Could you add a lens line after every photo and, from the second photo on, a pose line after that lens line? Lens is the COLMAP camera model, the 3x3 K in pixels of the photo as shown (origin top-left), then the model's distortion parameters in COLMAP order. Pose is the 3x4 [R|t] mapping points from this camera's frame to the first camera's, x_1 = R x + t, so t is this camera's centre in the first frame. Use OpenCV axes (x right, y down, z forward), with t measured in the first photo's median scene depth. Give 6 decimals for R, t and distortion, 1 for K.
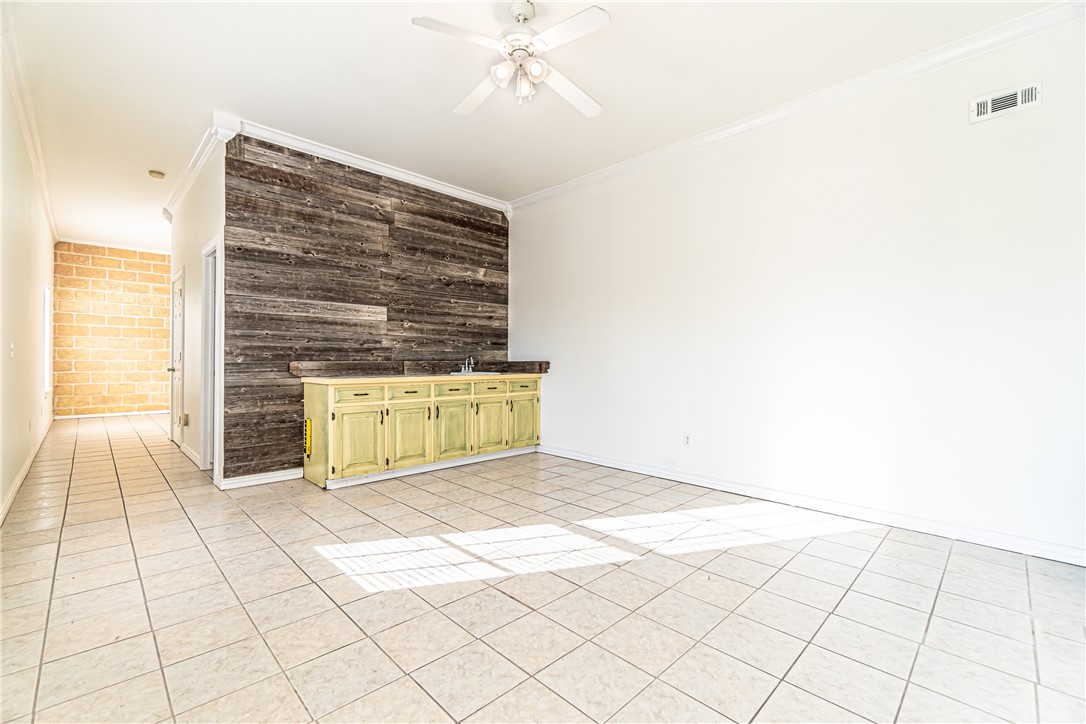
lens RADIAL K [[467.5, 0, 541.1], [0, 467.5, 361.0], [0, 0, 1]] dist [-0.005229, 0.001887]
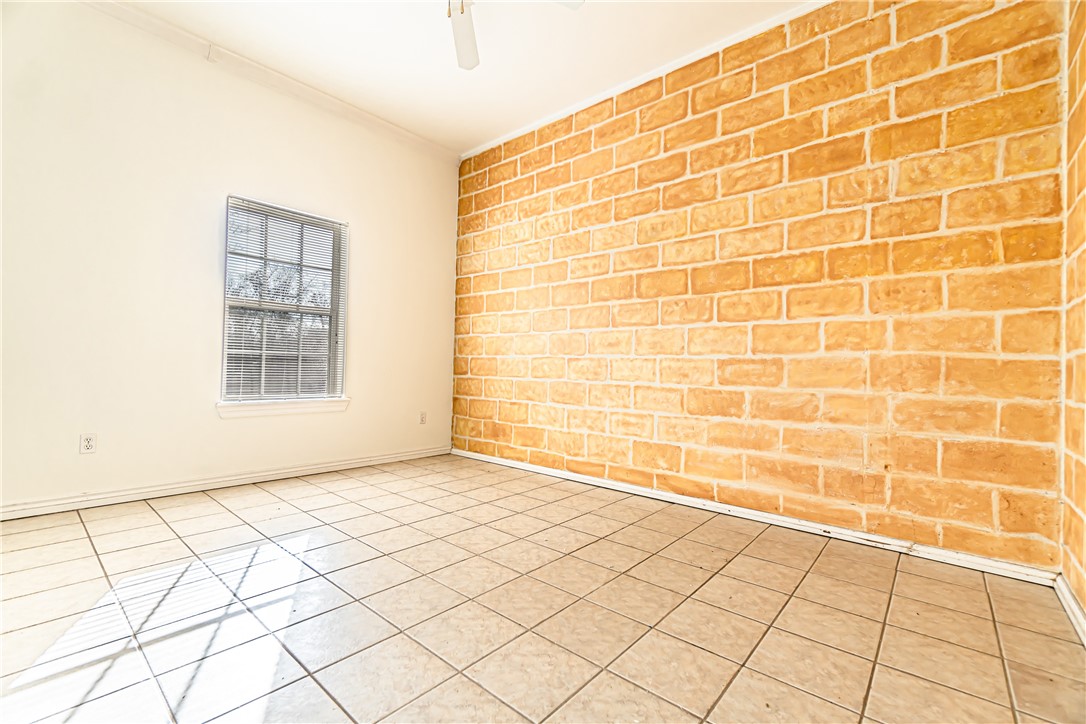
lens RADIAL K [[467.5, 0, 538.7], [0, 467.5, 363.1], [0, 0, 1]] dist [-0.005229, 0.001887]
pose [[0.078944, -0.016193, -0.996748, -0.408016], [-0.024491, 0.999535, -0.018178, 0.015170], [0.996578, 0.025847, 0.078511, 1.021929]]
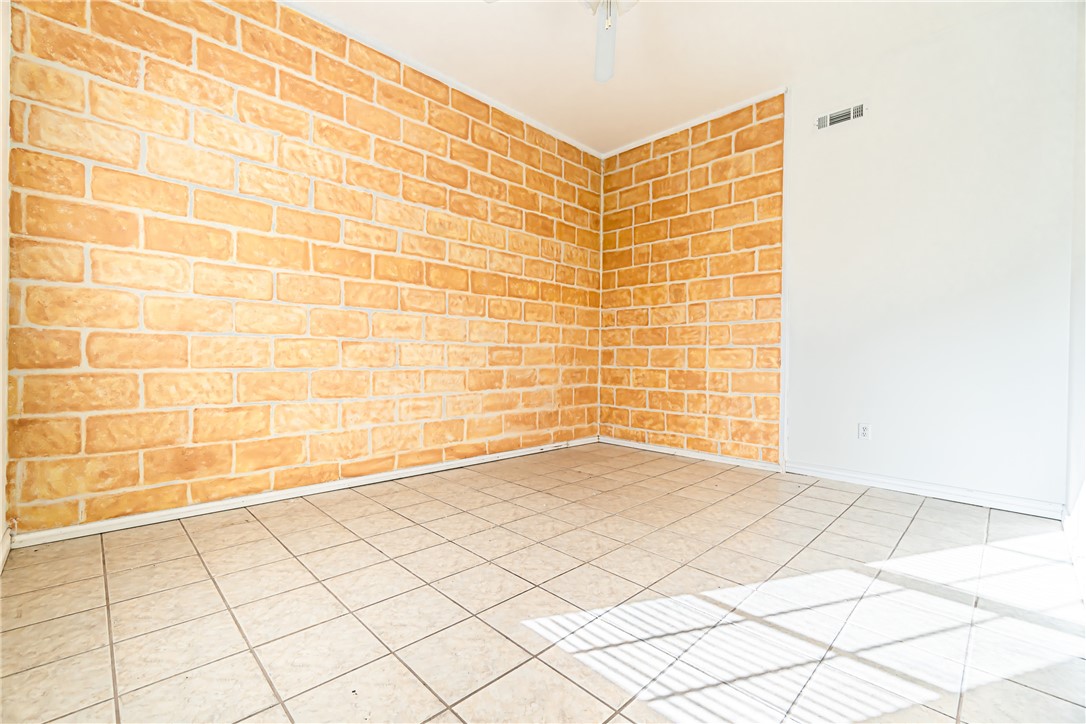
lens RADIAL K [[467.5, 0, 540.9], [0, 467.5, 360.3], [0, 0, 1]] dist [-0.005229, 0.001887]
pose [[0.999963, 0.007855, 0.003483, -0.715545], [-0.007875, 0.999952, 0.005759, 0.013120], [-0.003437, -0.005786, 0.999977, 0.704572]]
